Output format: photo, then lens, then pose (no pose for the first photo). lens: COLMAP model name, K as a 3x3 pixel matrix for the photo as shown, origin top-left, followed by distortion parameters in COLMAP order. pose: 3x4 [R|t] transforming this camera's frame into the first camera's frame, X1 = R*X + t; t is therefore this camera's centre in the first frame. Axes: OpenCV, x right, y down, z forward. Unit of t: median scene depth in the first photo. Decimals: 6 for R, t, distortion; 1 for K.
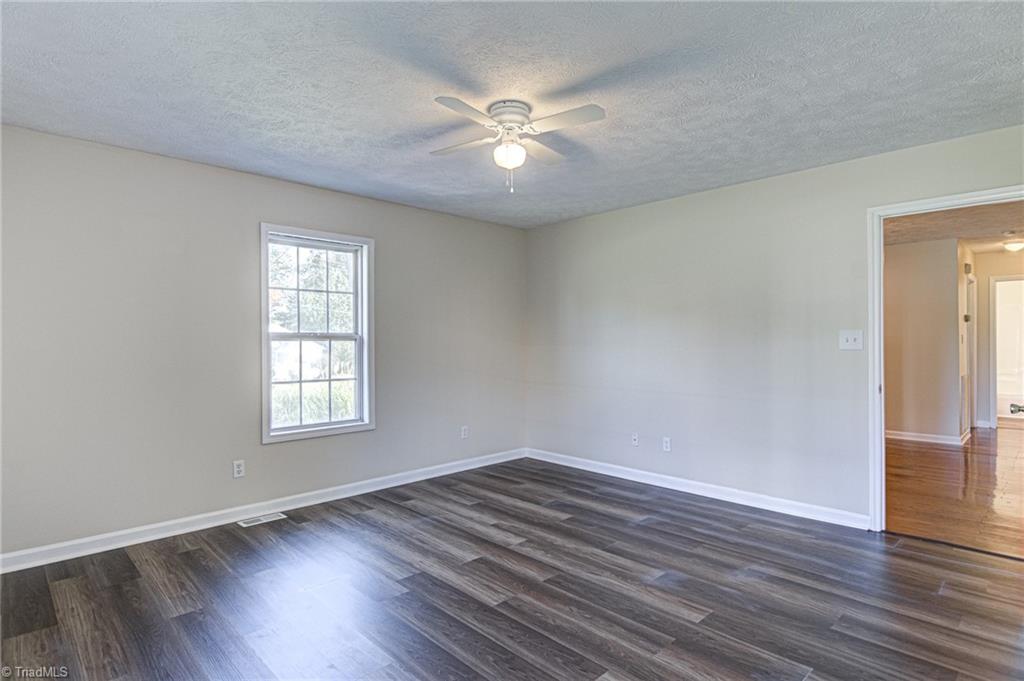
lens RADIAL K [[530.7, 0, 517.6], [0, 530.7, 341.8], [0, 0, 1]] dist [0.026286, -0.019144]
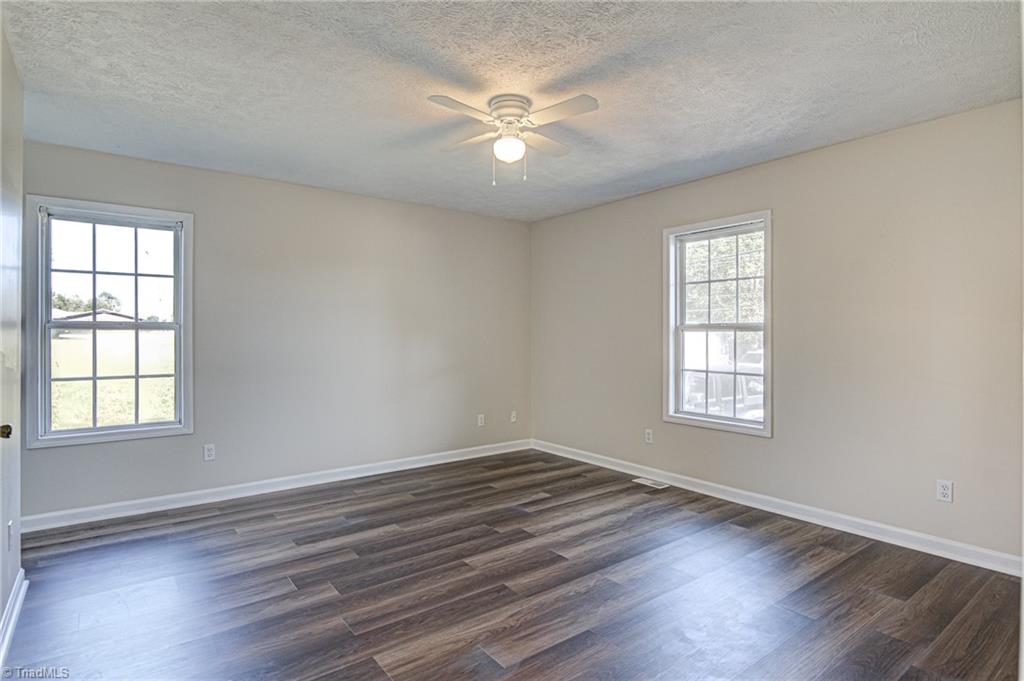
lens RADIAL K [[537.3, 0, 508.4], [0, 537.3, 345.5], [0, 0, 1]] dist [-0.001279, -0.000030]
pose [[-0.122215, 0.028299, -0.992100, 0.794097], [-0.003123, 0.999578, 0.028897, -0.004358], [0.992499, 0.006630, -0.122075, 0.903221]]
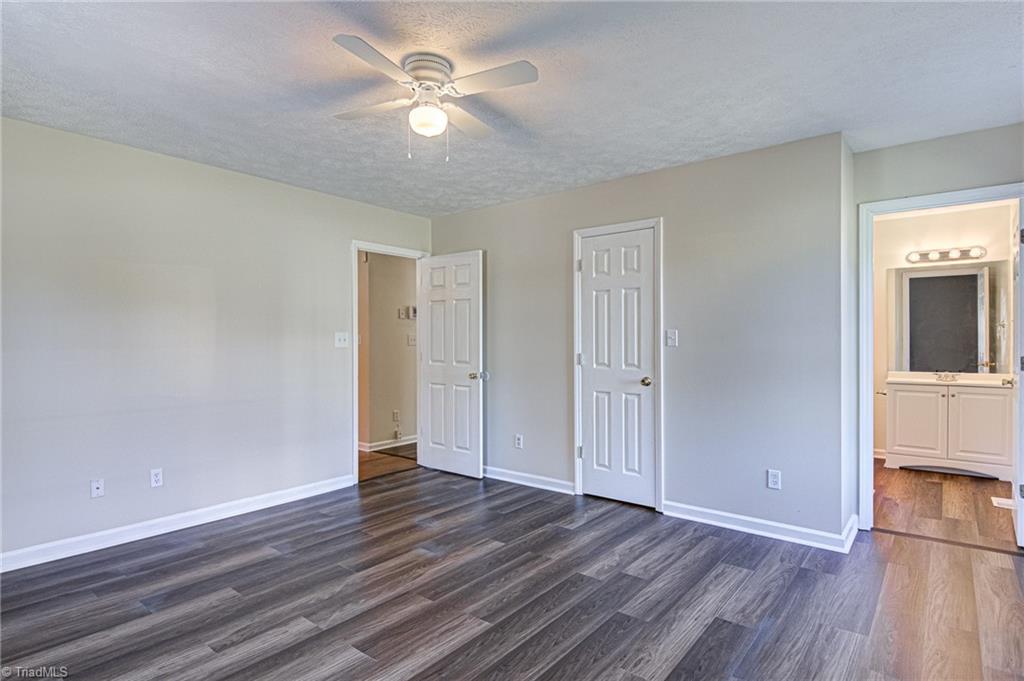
lens RADIAL K [[537.3, 0, 508.4], [0, 537.3, 345.5], [0, 0, 1]] dist [-0.001279, -0.000030]
pose [[-0.116126, -0.001207, 0.993234, -0.704129], [0.007300, 0.999971, 0.002068, 0.010272], [-0.993208, 0.007491, -0.116114, 0.784827]]
